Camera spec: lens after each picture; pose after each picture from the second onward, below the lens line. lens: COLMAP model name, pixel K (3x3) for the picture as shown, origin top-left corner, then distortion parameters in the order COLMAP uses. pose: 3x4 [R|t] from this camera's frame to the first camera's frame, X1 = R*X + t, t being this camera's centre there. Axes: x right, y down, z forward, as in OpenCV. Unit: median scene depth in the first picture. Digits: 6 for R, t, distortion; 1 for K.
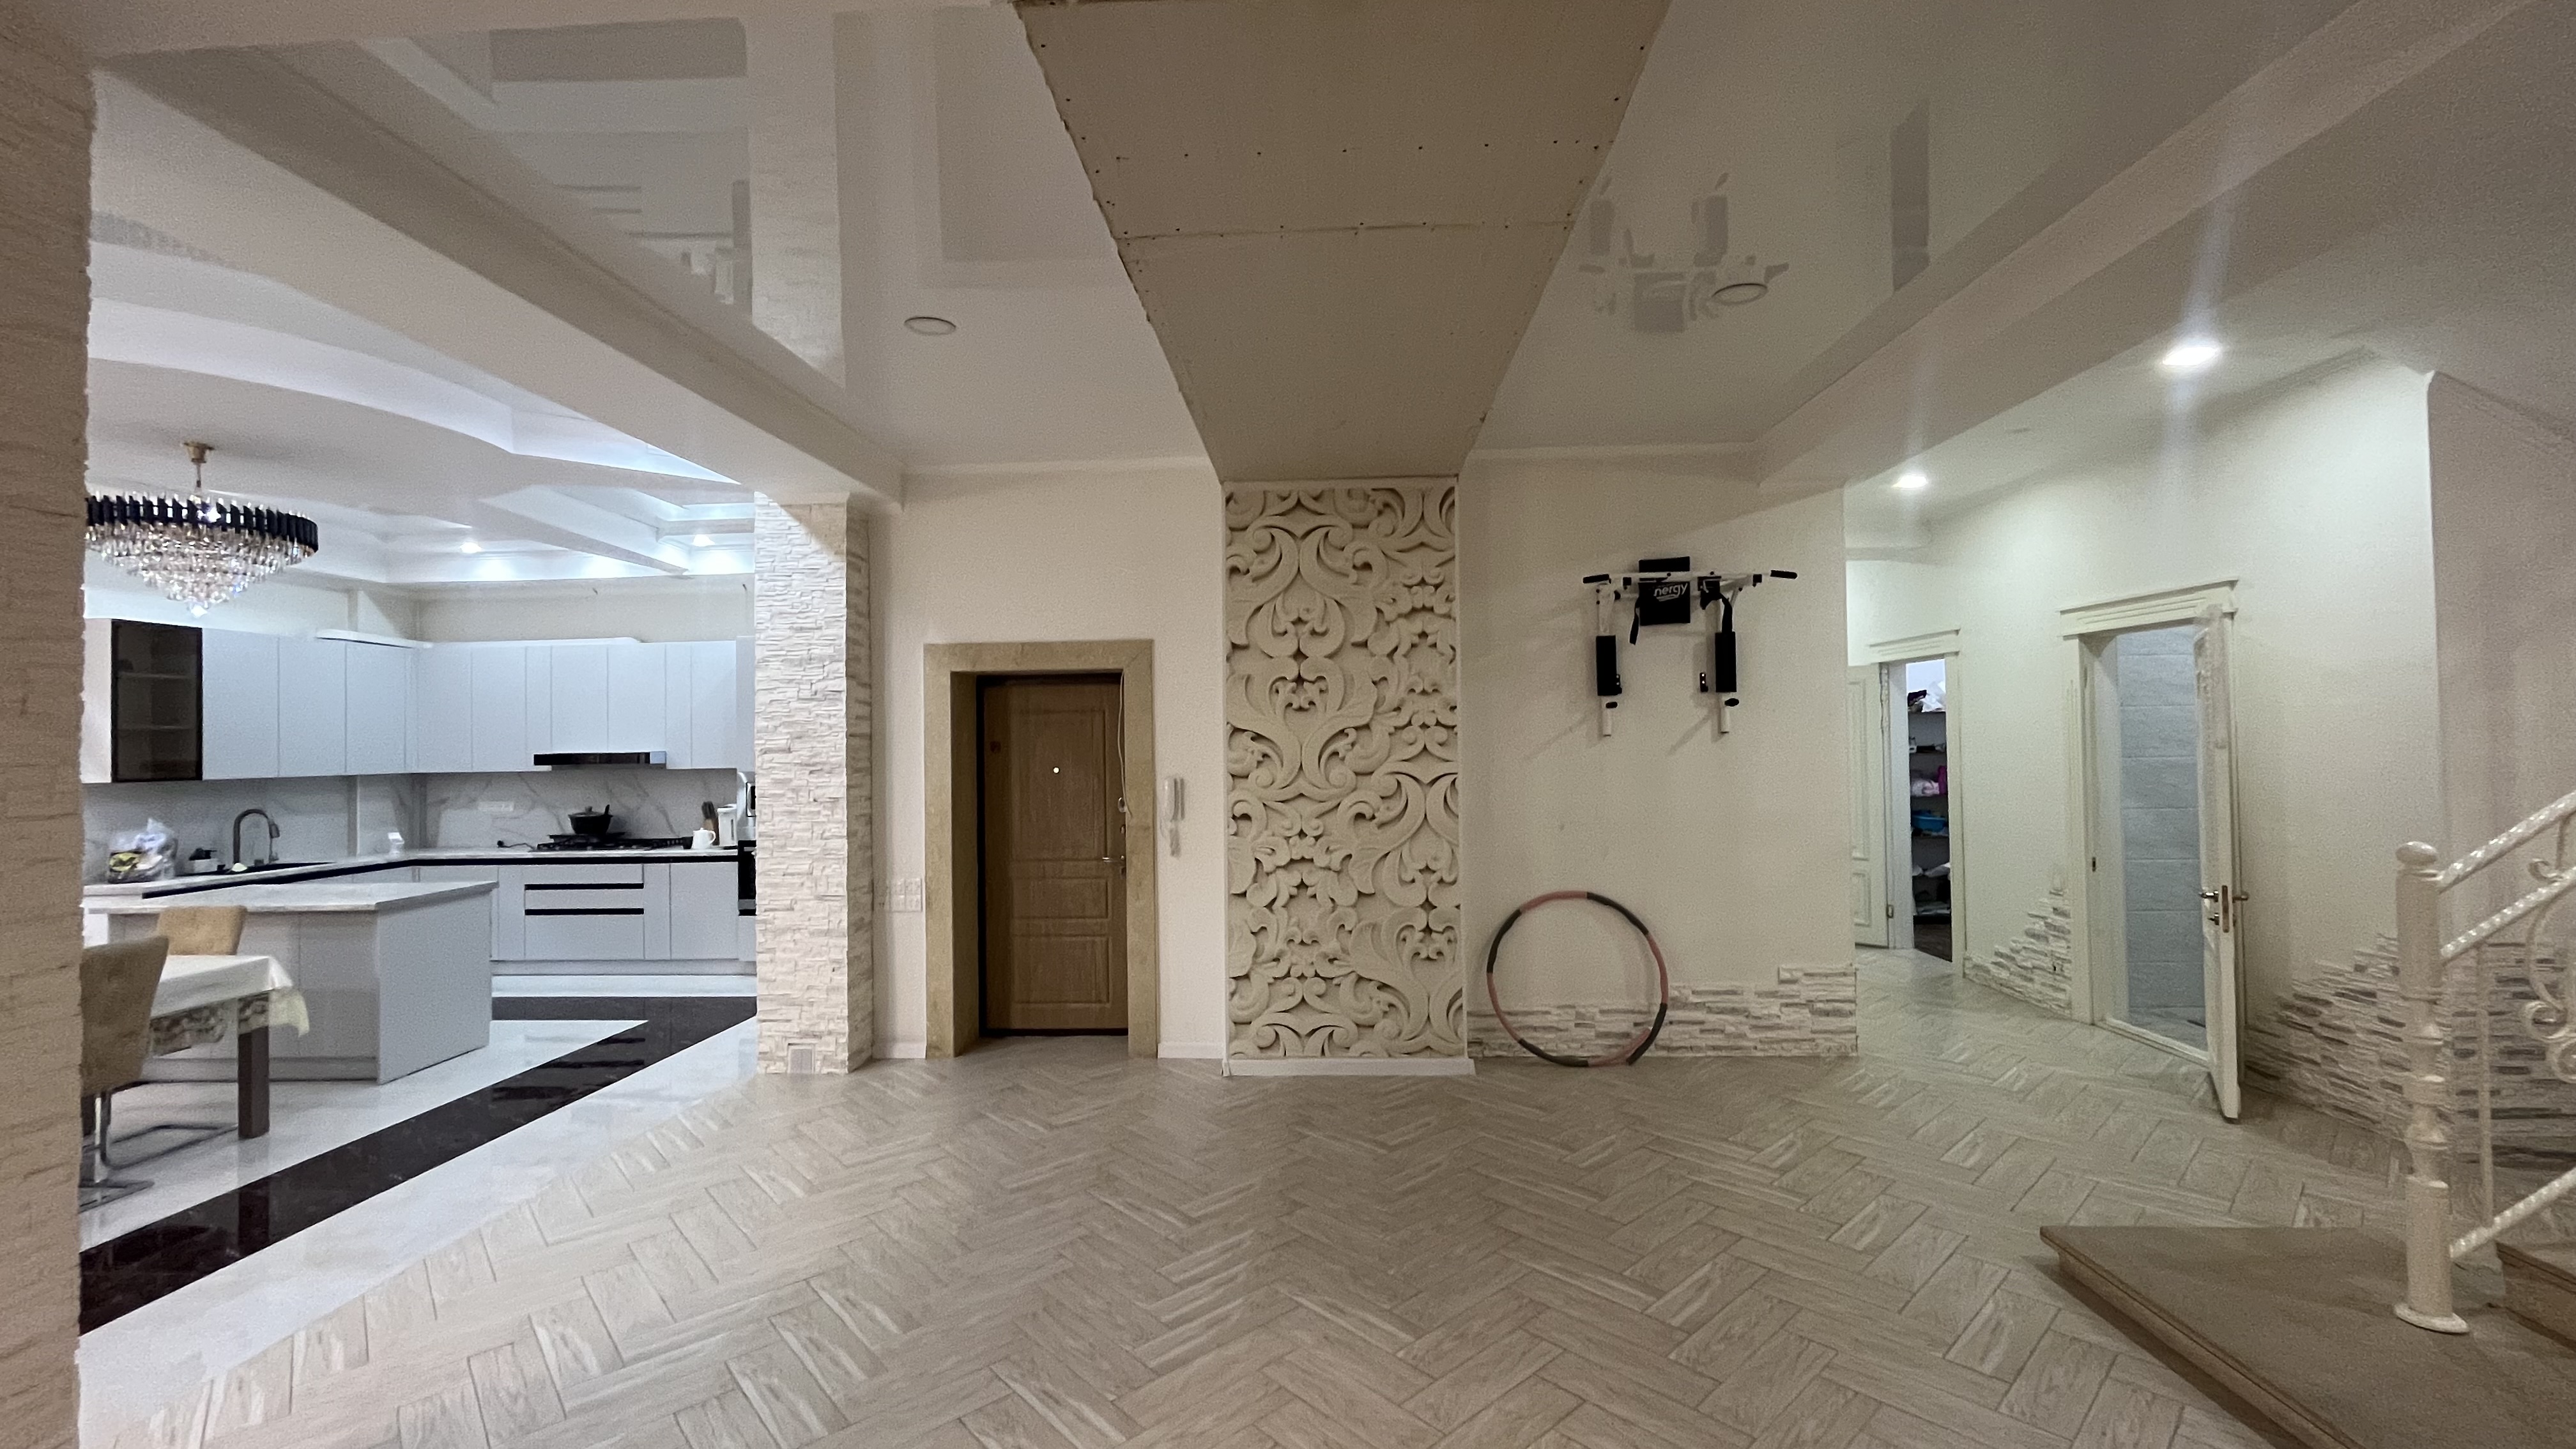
lens RADIAL K [[1047.0, 0, 1283.6], [0, 1047.0, 722.6], [0, 0, 1]] dist [-0.001309, -0.000325]
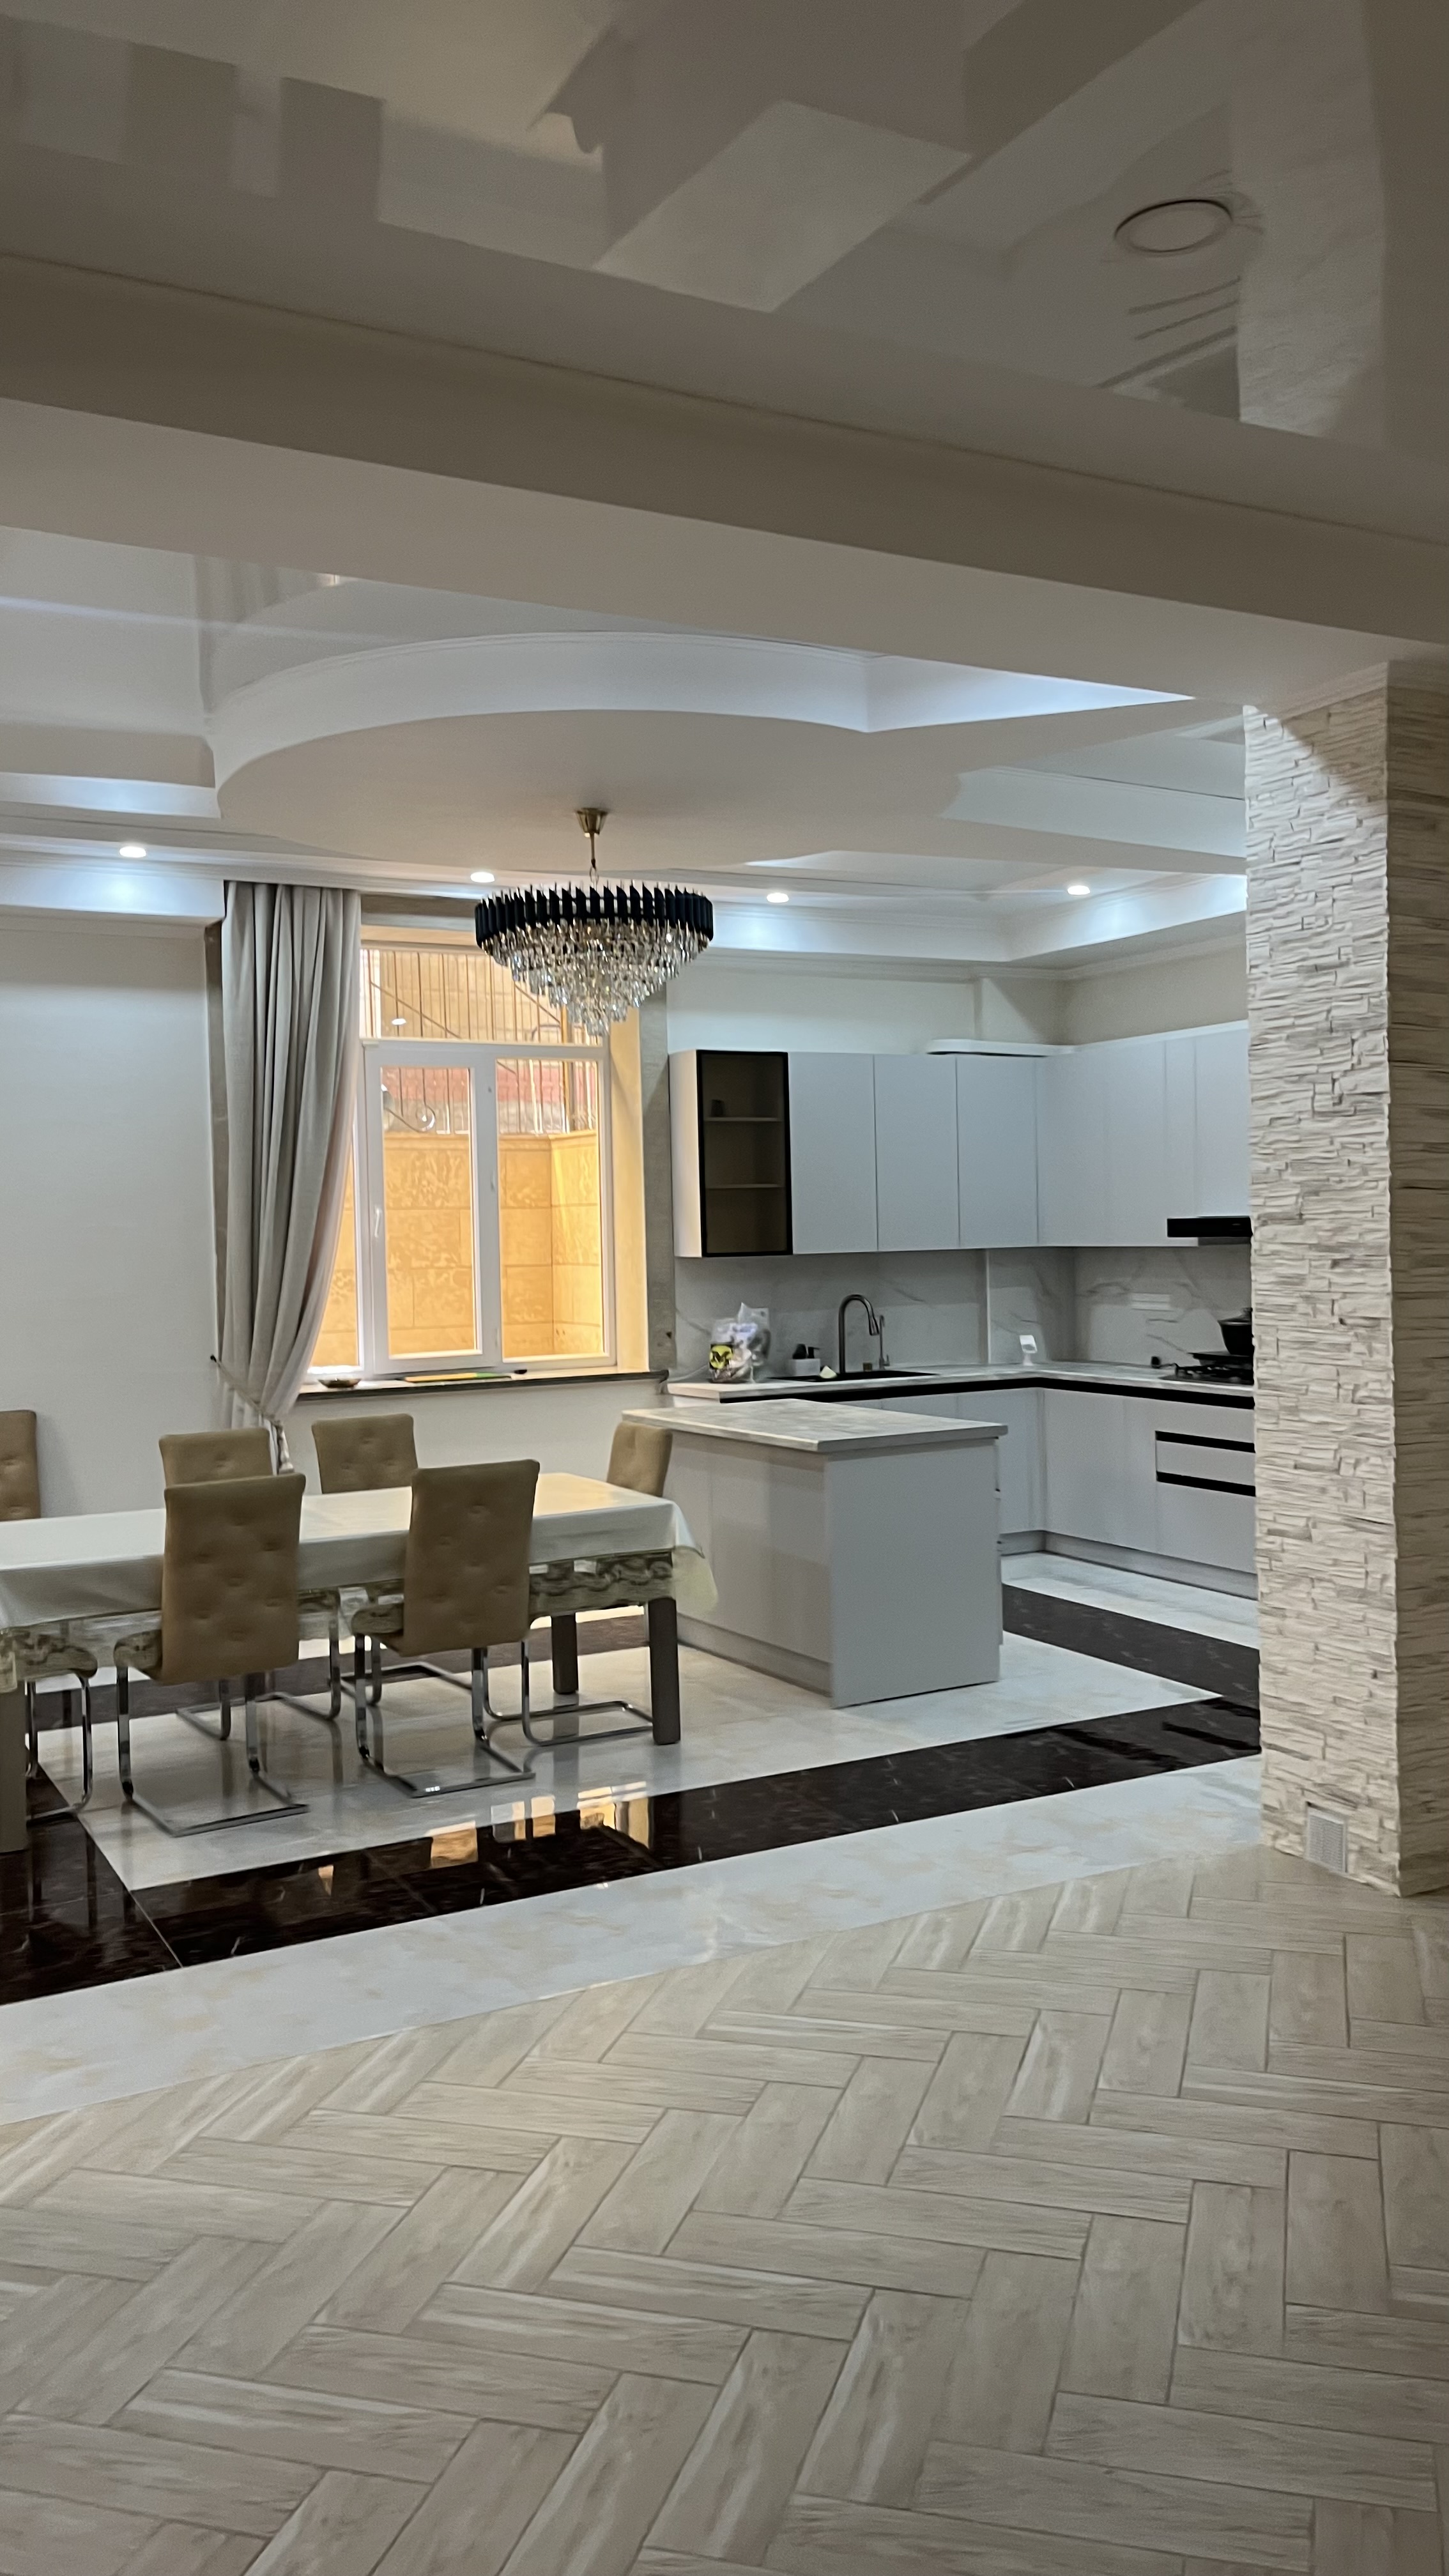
lens RADIAL K [[1962.2, 0, 739.1], [0, 1962.2, 1273.9], [0, 0, 1]] dist [0.051727, 0.002737]
pose [[0.520083, 0.025508, -0.853735, 0.166298], [0.030184, 0.998381, 0.048218, -0.000219], [0.853582, -0.050847, 0.518471, 0.254348]]
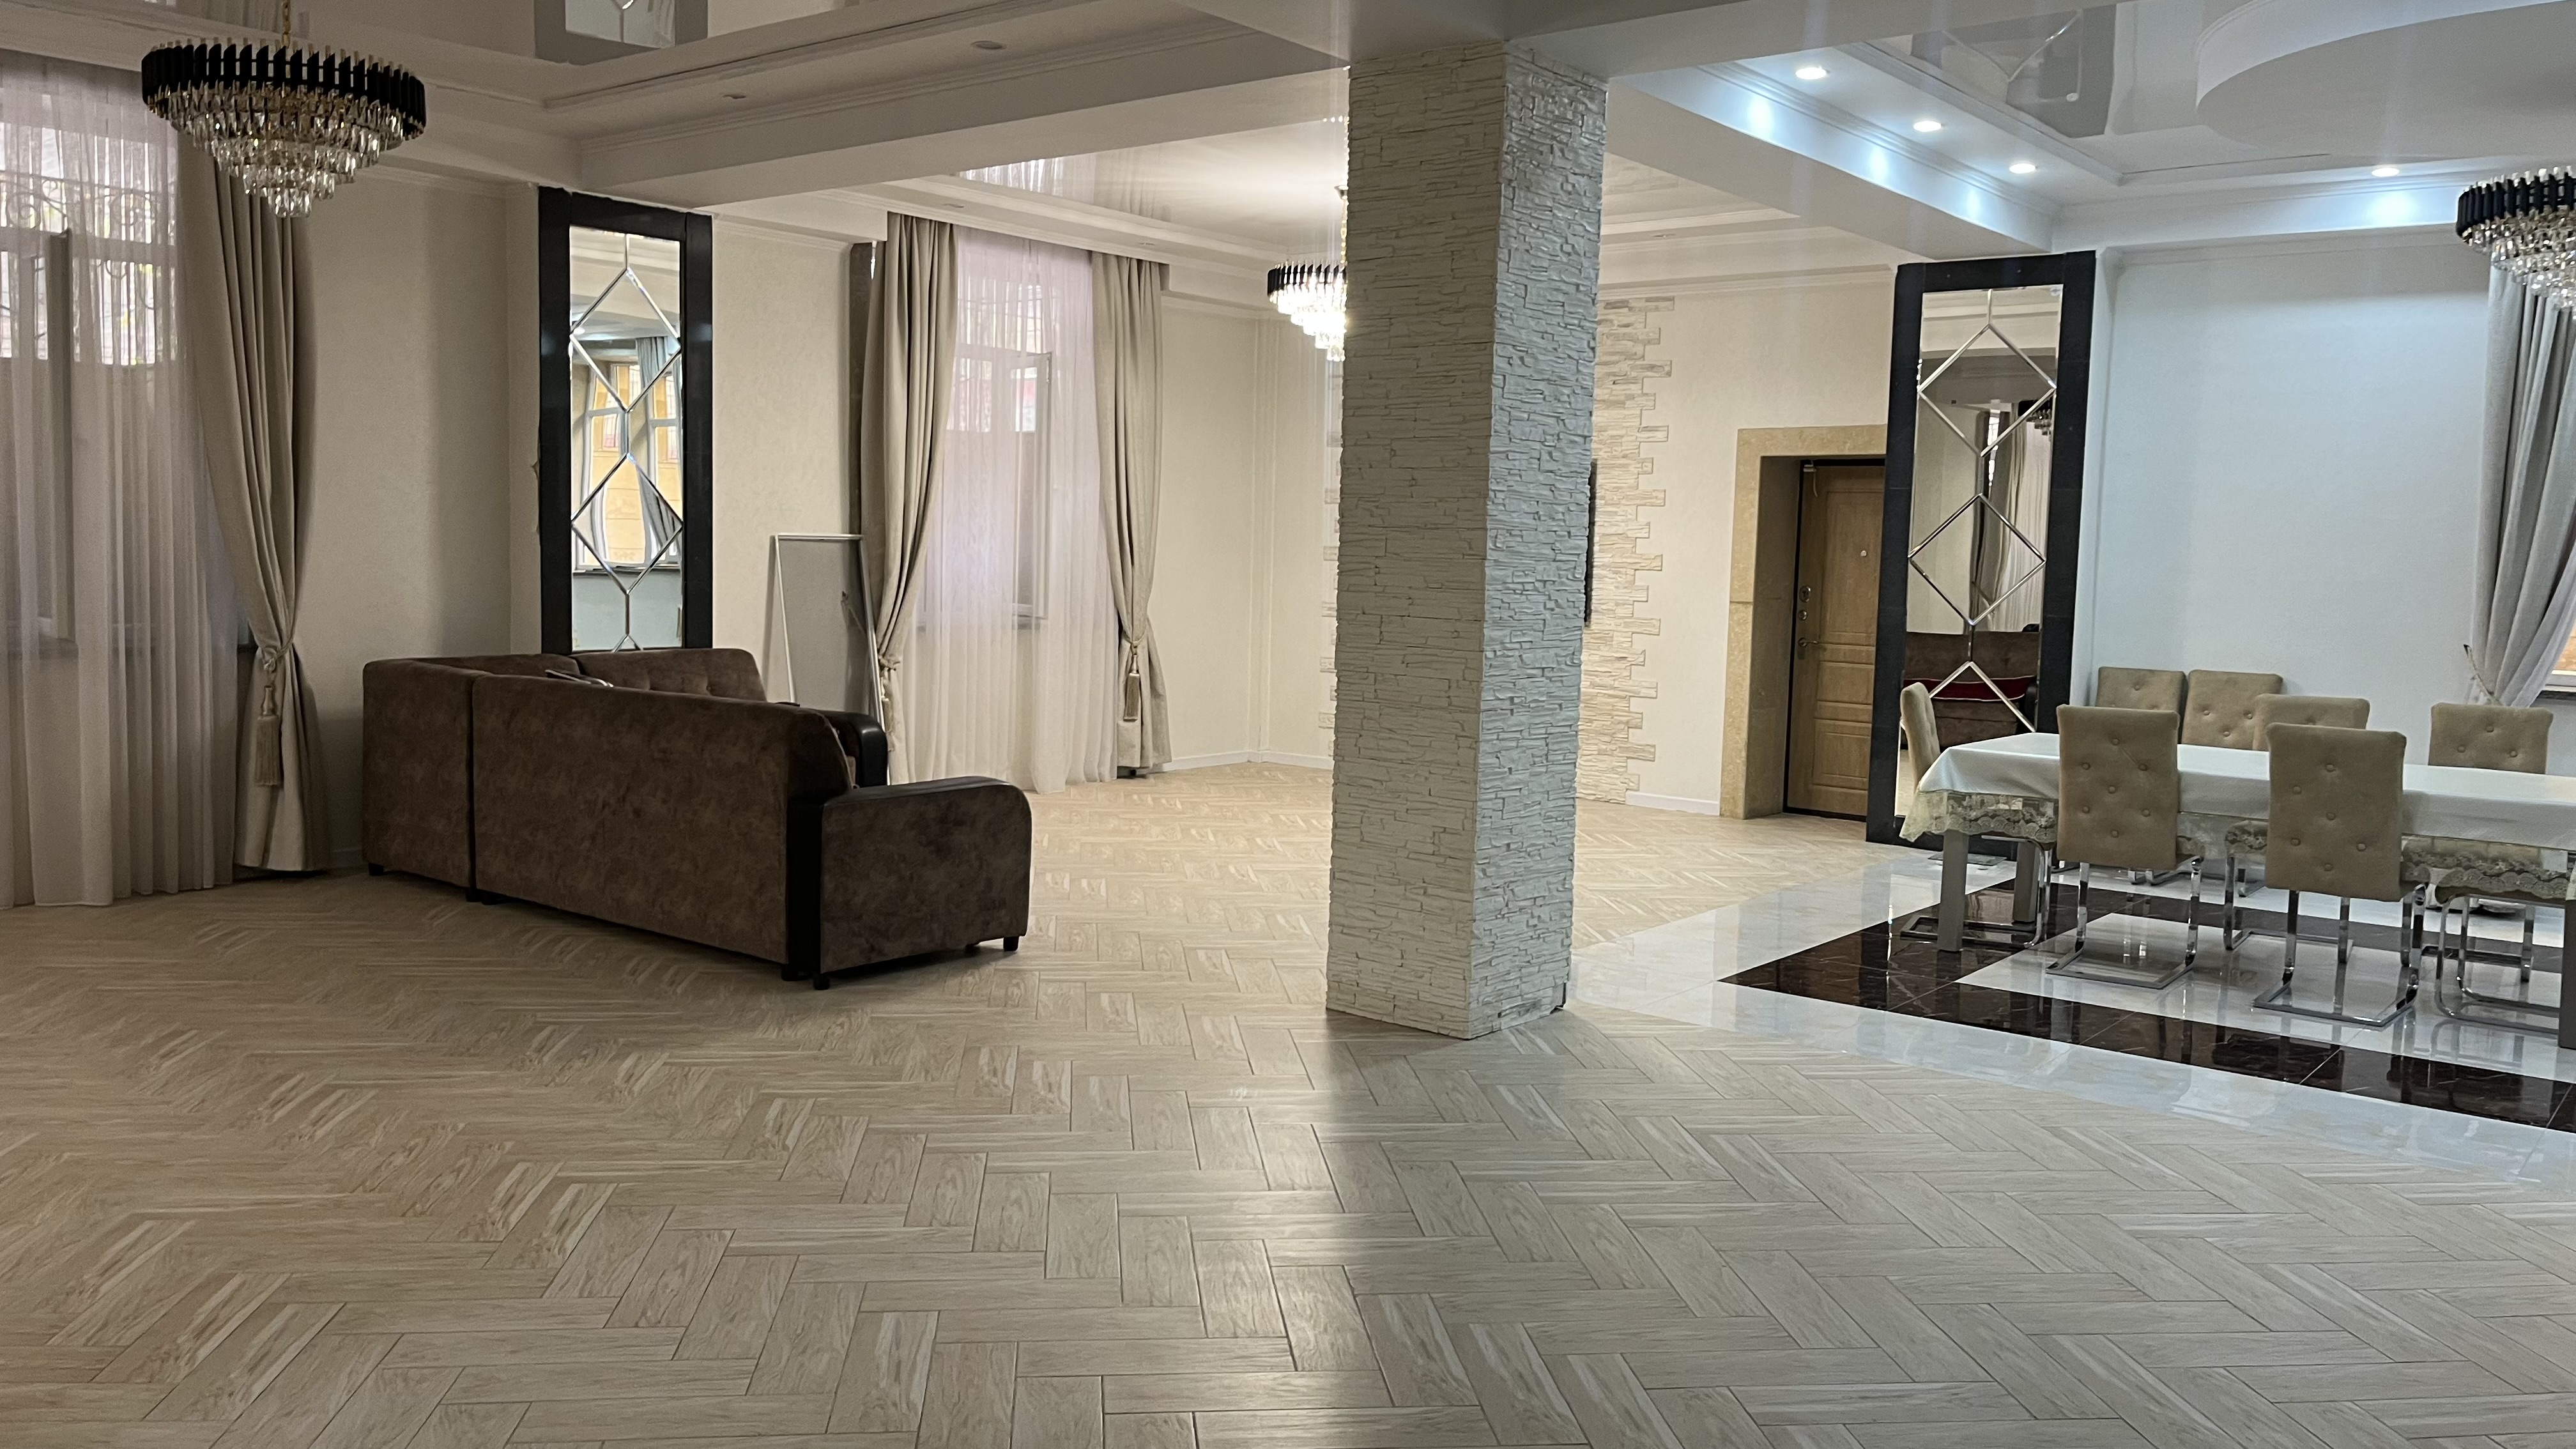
lens RADIAL K [[1962.2, 0, 1286.0], [0, 1962.2, 712.1], [0, 0, 1]] dist [0.051727, 0.002737]
pose [[-0.588944, 0.074389, -0.804743, 0.483645], [-0.002238, 0.995601, 0.093669, 0.026706], [0.808170, 0.056967, -0.586187, 0.810883]]
